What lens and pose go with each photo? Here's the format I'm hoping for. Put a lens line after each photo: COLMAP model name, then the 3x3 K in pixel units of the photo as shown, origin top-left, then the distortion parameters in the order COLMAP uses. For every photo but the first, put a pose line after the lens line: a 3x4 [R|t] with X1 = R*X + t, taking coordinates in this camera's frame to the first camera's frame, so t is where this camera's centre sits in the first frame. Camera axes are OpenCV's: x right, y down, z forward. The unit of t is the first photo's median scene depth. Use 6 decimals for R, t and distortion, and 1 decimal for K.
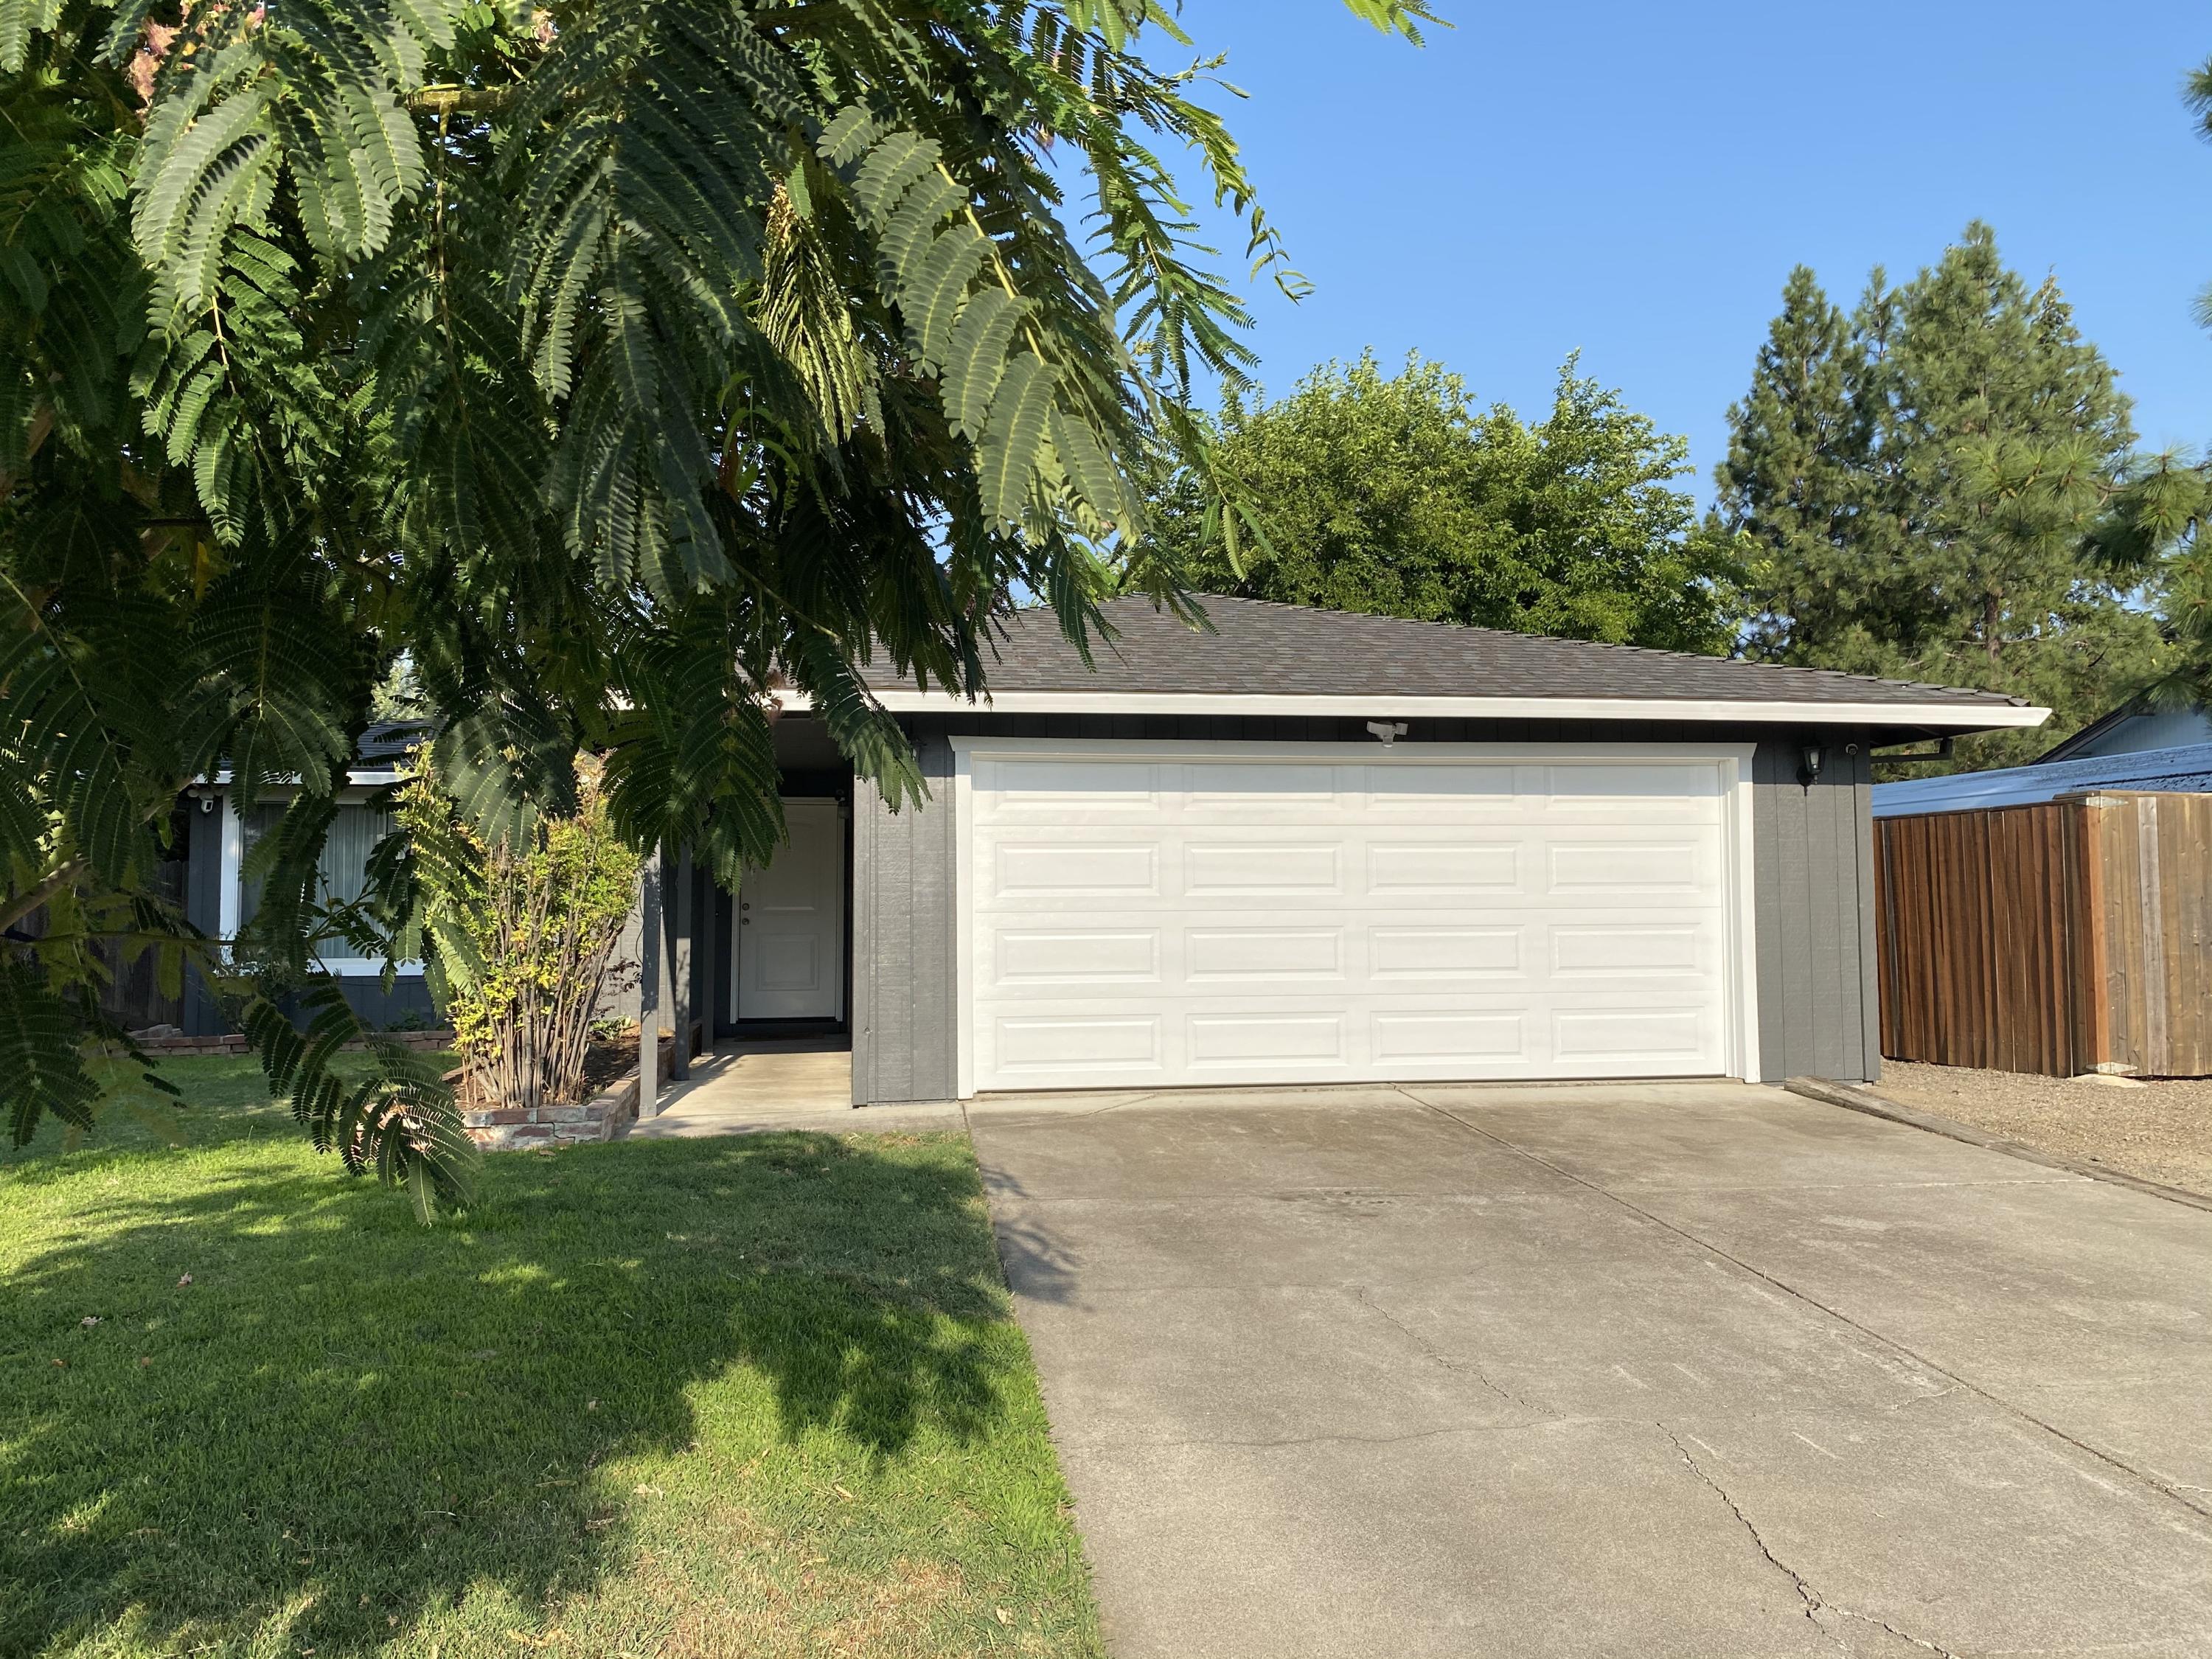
lens RADIAL K [[1652.2, 0, 1101.2], [0, 1652.2, 828.0], [0, 0, 1]] dist [0.006099, -0.015590]
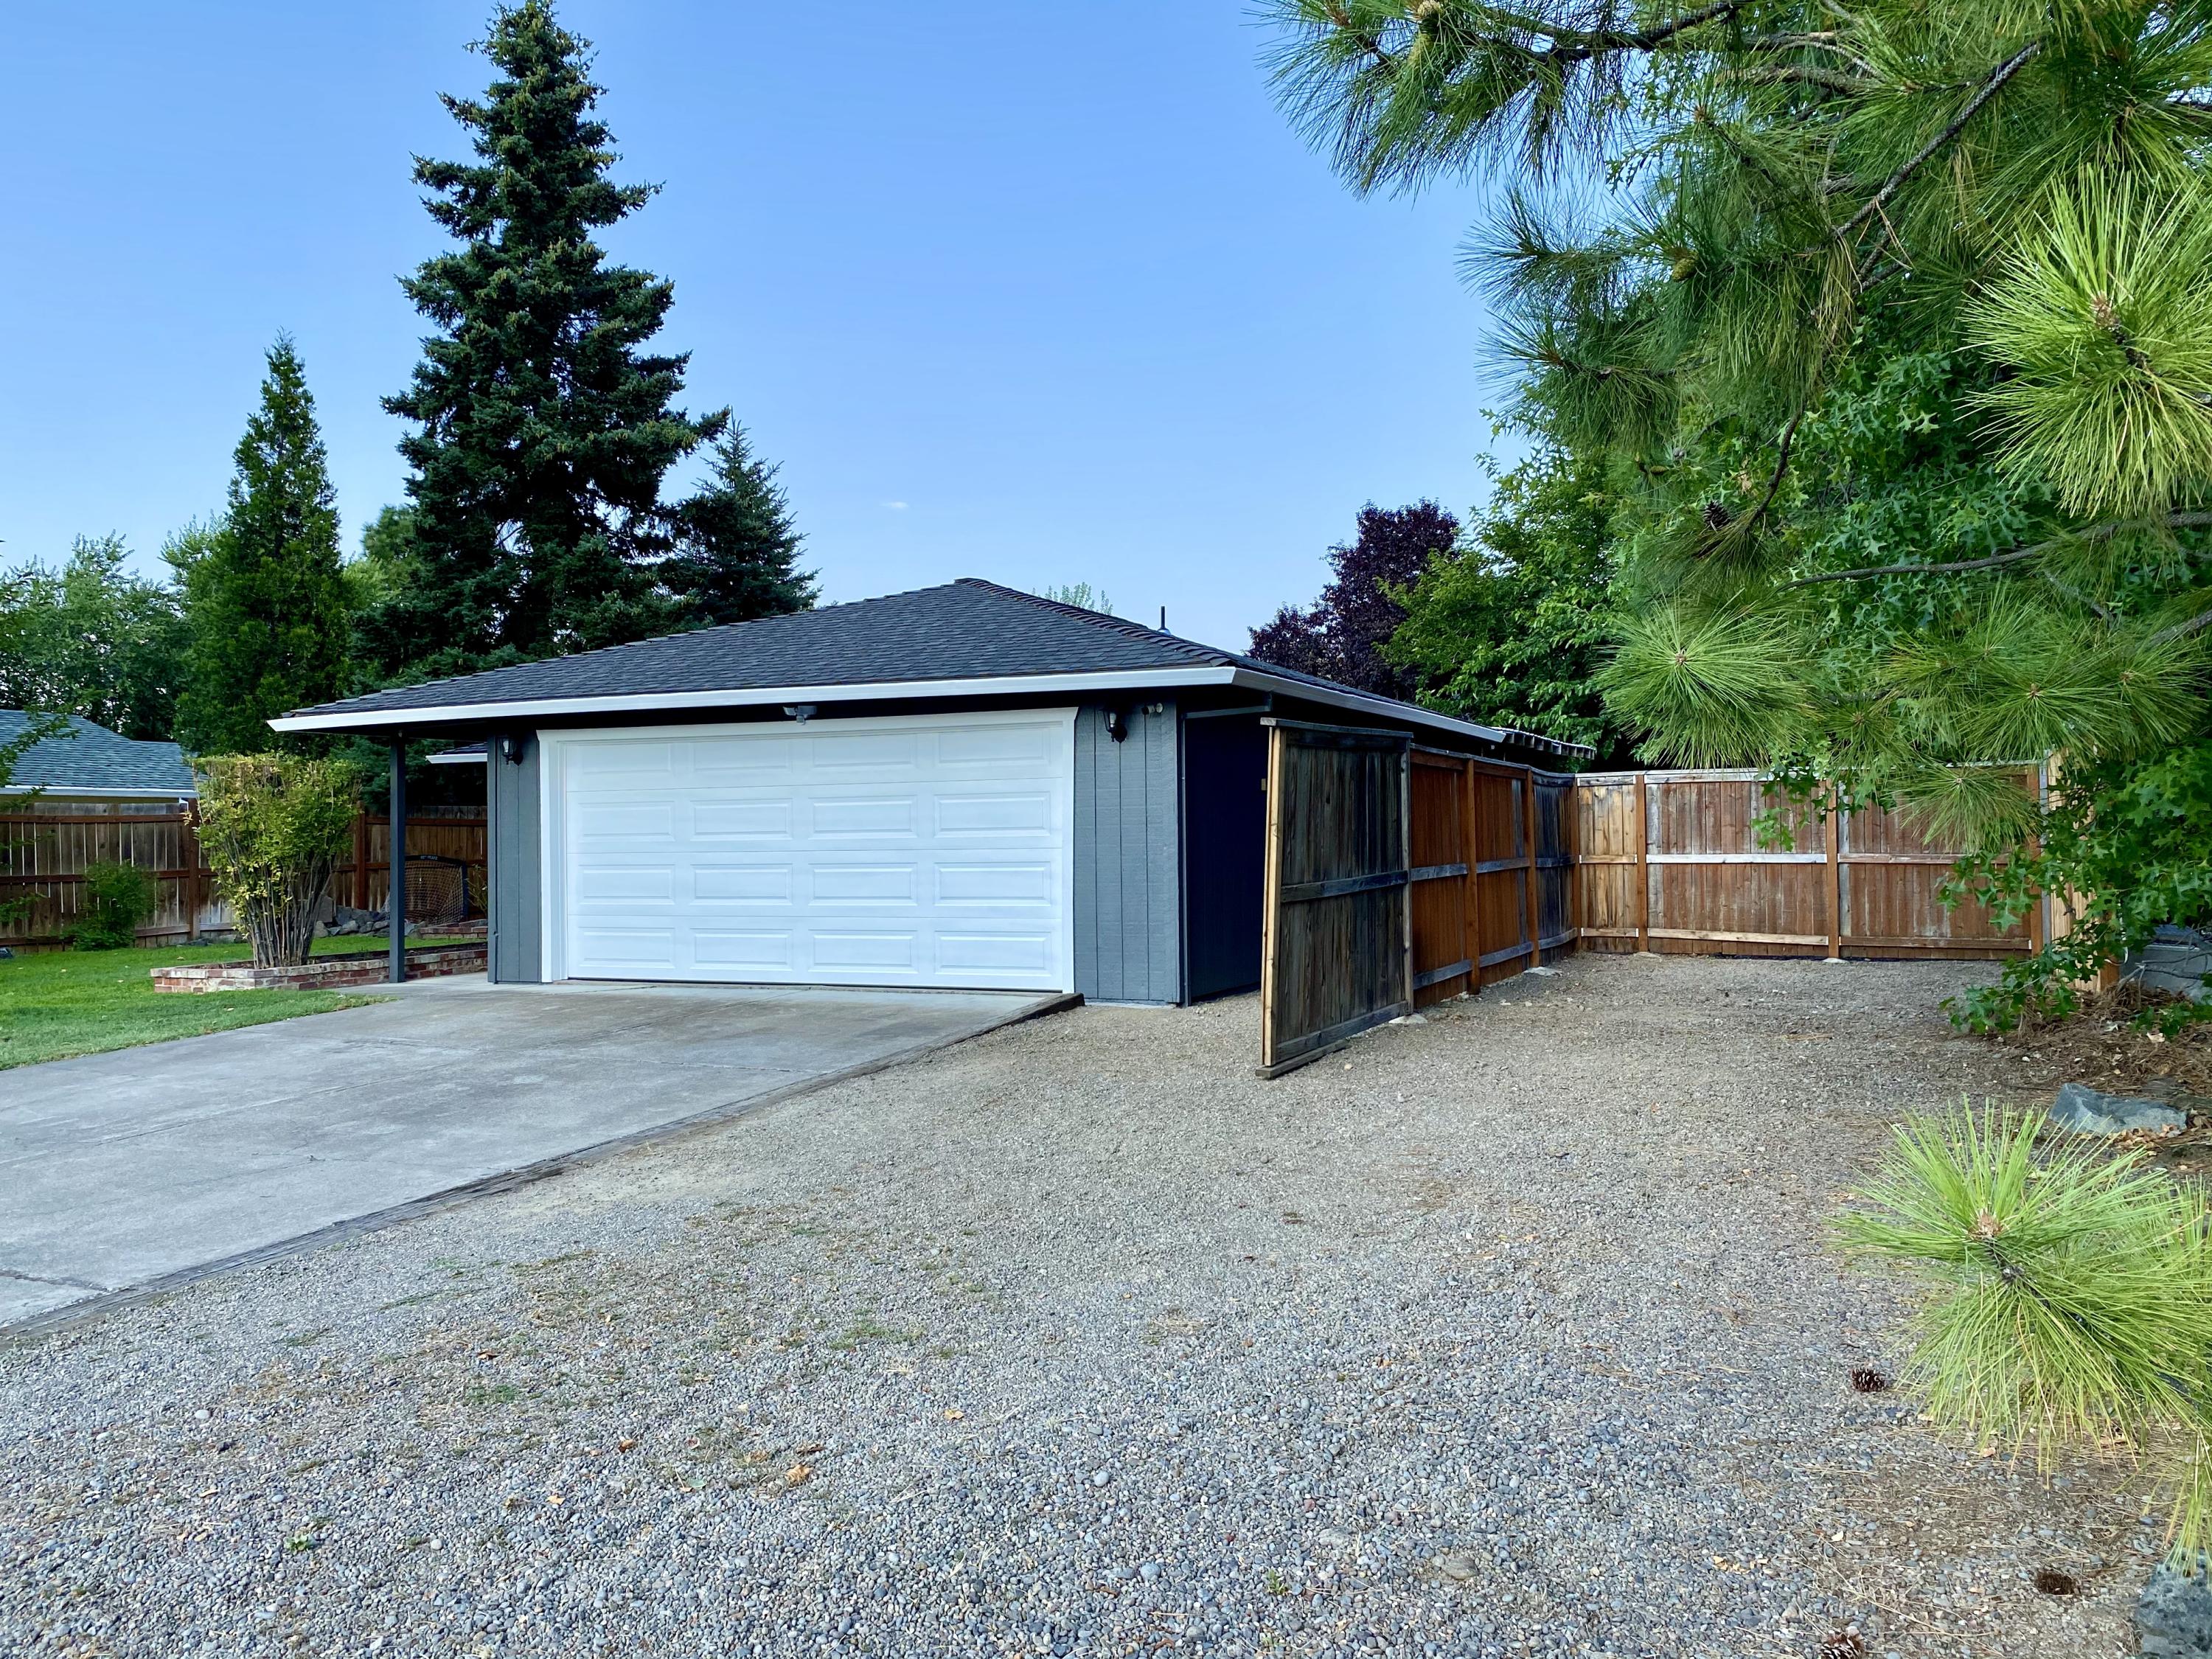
lens RADIAL K [[1652.2, 0, 1096.8], [0, 1652.2, 819.0], [0, 0, 1]] dist [0.006099, -0.015590]
pose [[0.854086, -0.010640, -0.520024, 1.023203], [0.034989, 0.998701, 0.037032, -0.014821], [0.518954, -0.049824, 0.853349, 0.023781]]
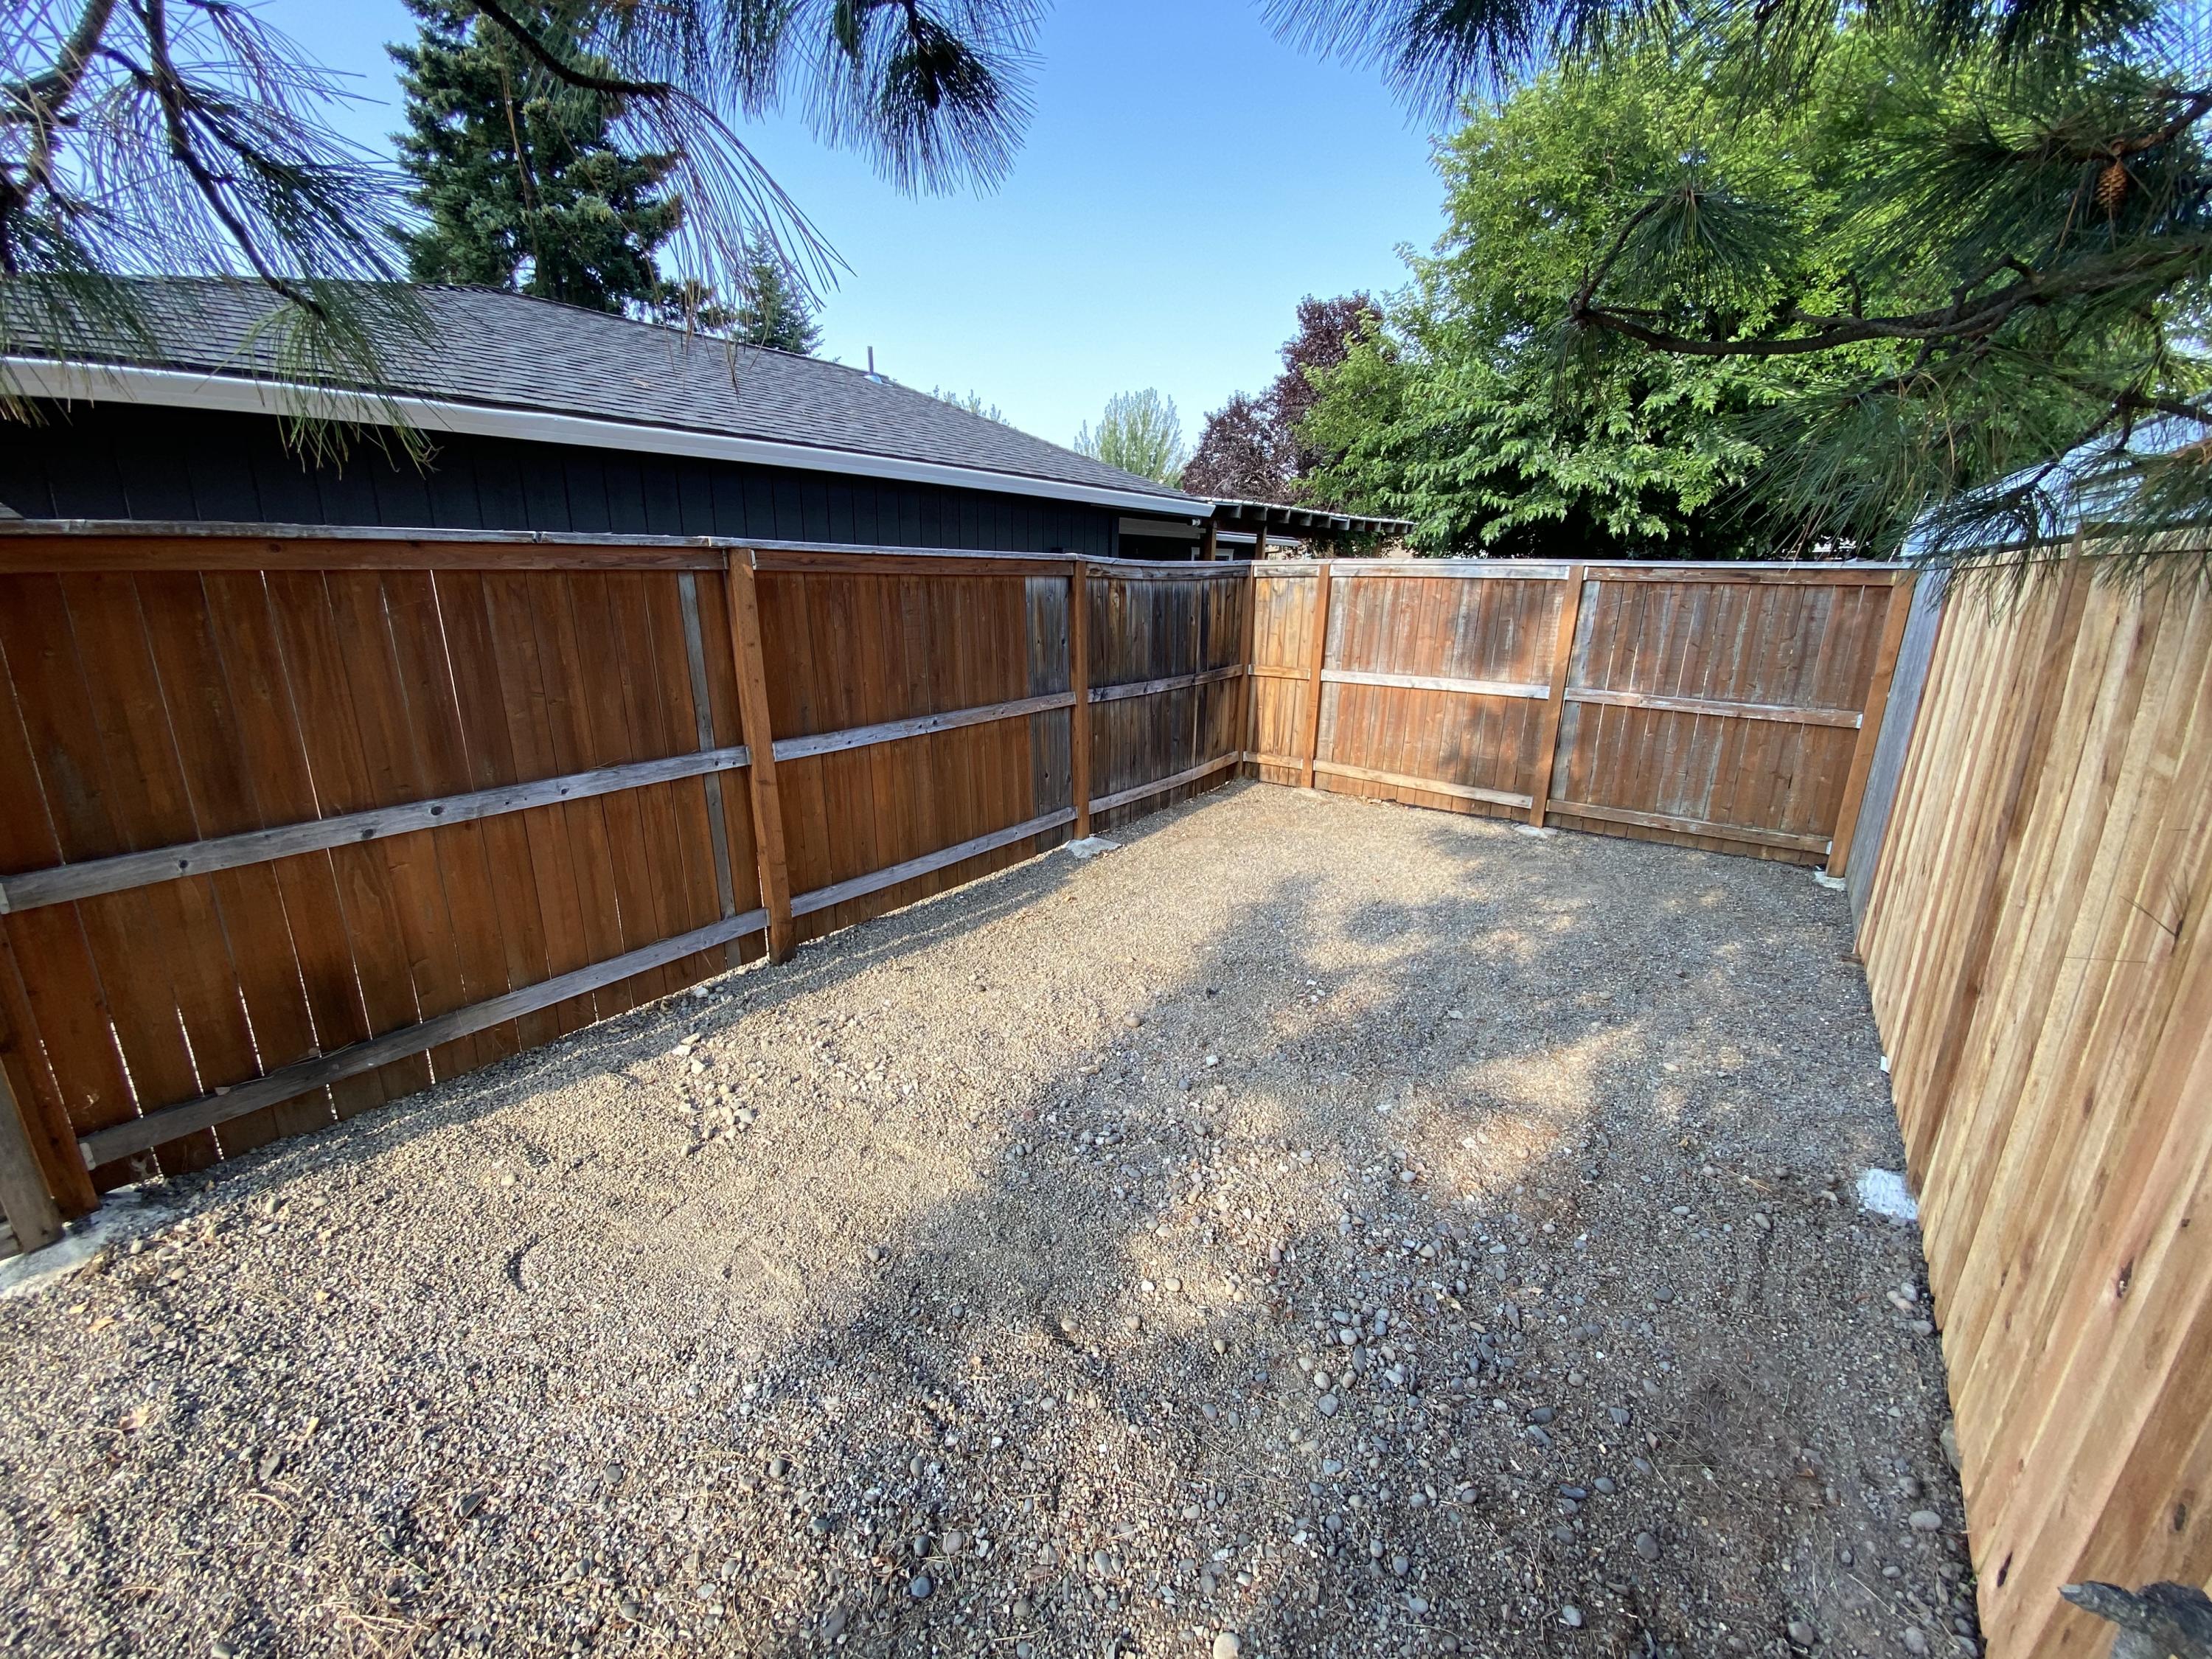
lens RADIAL K [[889.1, 0, 1107.7], [0, 889.1, 819.0], [0, 0, 1]] dist [0.010657, -0.015011]
pose [[0.754871, 0.195812, -0.625961, 0.966453], [0.017335, 0.948104, 0.317488, -0.012921], [0.655644, -0.250514, 0.712302, 1.116656]]
